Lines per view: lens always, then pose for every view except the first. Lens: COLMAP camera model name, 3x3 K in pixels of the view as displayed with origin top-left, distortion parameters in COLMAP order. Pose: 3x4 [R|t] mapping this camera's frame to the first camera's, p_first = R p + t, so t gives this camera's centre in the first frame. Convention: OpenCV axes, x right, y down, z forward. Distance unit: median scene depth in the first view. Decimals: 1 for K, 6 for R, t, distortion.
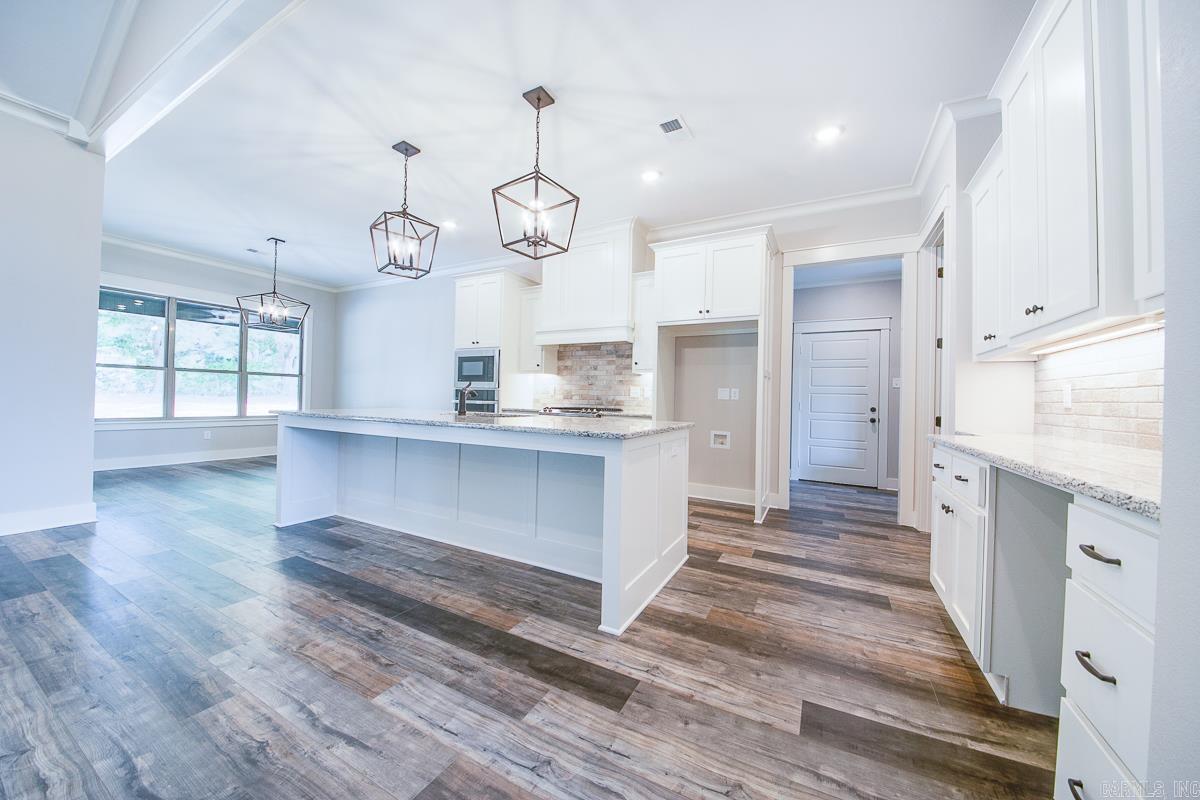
lens RADIAL K [[422.5, 0, 596.0], [0, 422.5, 396.3], [0, 0, 1]] dist [0.015880, -0.020174]
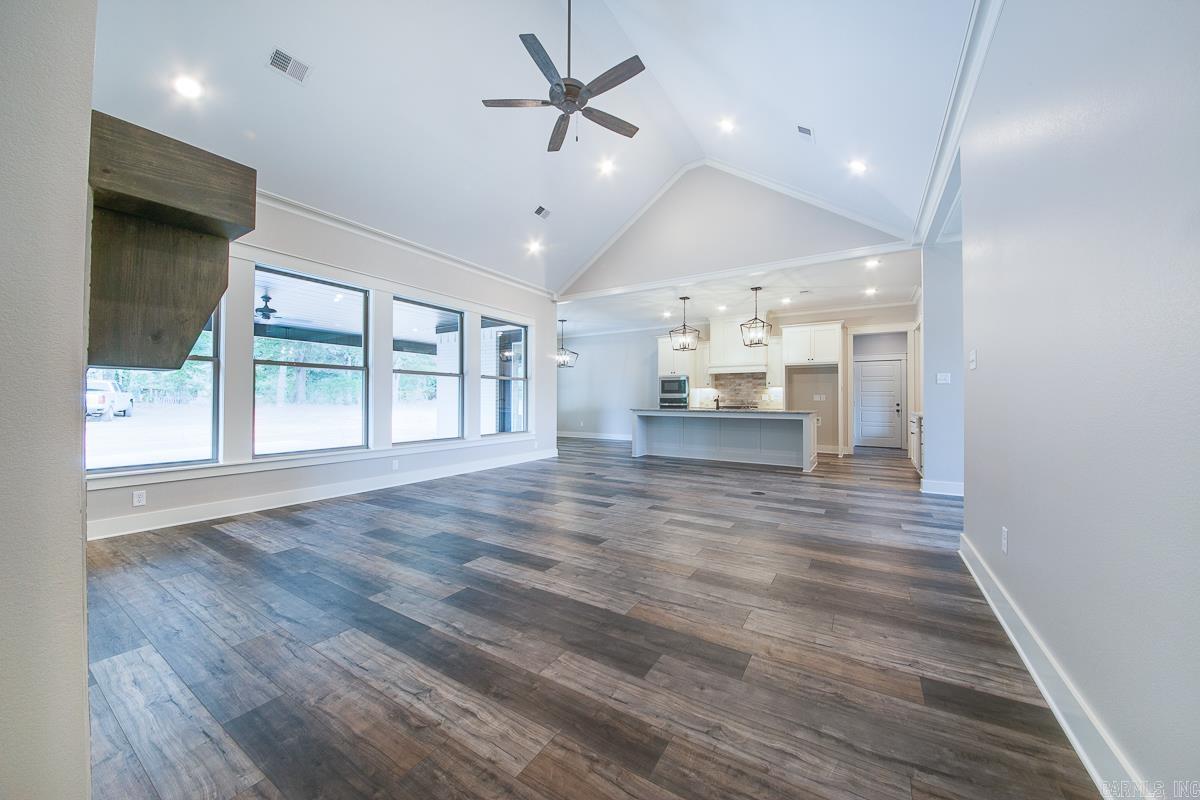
lens RADIAL K [[422.5, 0, 596.0], [0, 422.5, 396.3], [0, 0, 1]] dist [0.015880, -0.020174]
pose [[0.996954, -0.020600, -0.075224, -0.766333], [0.019947, 0.999757, -0.009426, -0.018389], [0.075400, 0.007896, 0.997122, -1.399298]]
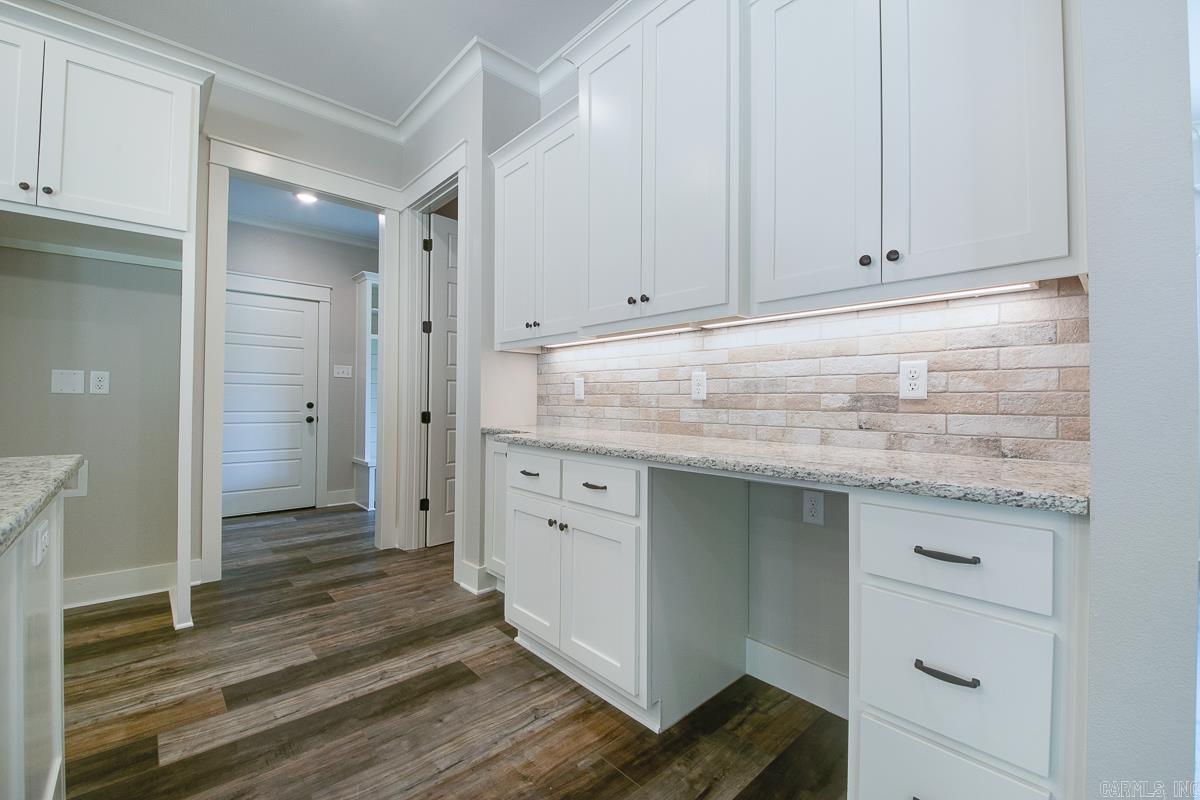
lens RADIAL K [[500.8, 0, 595.0], [0, 500.8, 392.3], [0, 0, 1]] dist [0.022853, -0.019746]
pose [[0.334113, -0.004723, 0.942521, -0.038000], [-0.004745, 0.999966, 0.006693, 0.000283], [-0.942521, -0.006709, 0.334079, 0.344562]]
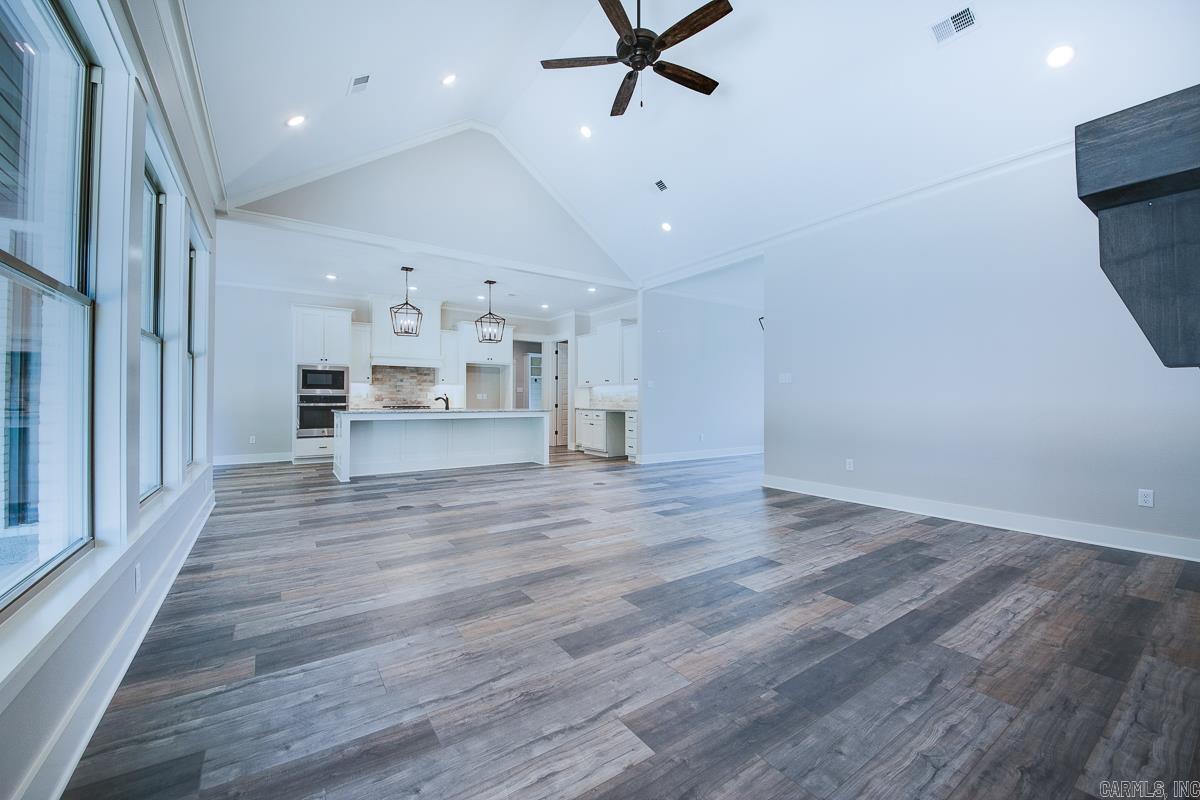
lens RADIAL K [[477.6, 0, 596.8], [0, 477.6, 394.9], [0, 0, 1]] dist [0.016855, -0.020050]
pose [[0.455855, -0.009468, 0.890004, -1.949017], [0.004018, 0.999955, 0.008580, -0.040792], [-0.890045, -0.000335, 0.455872, -0.705011]]
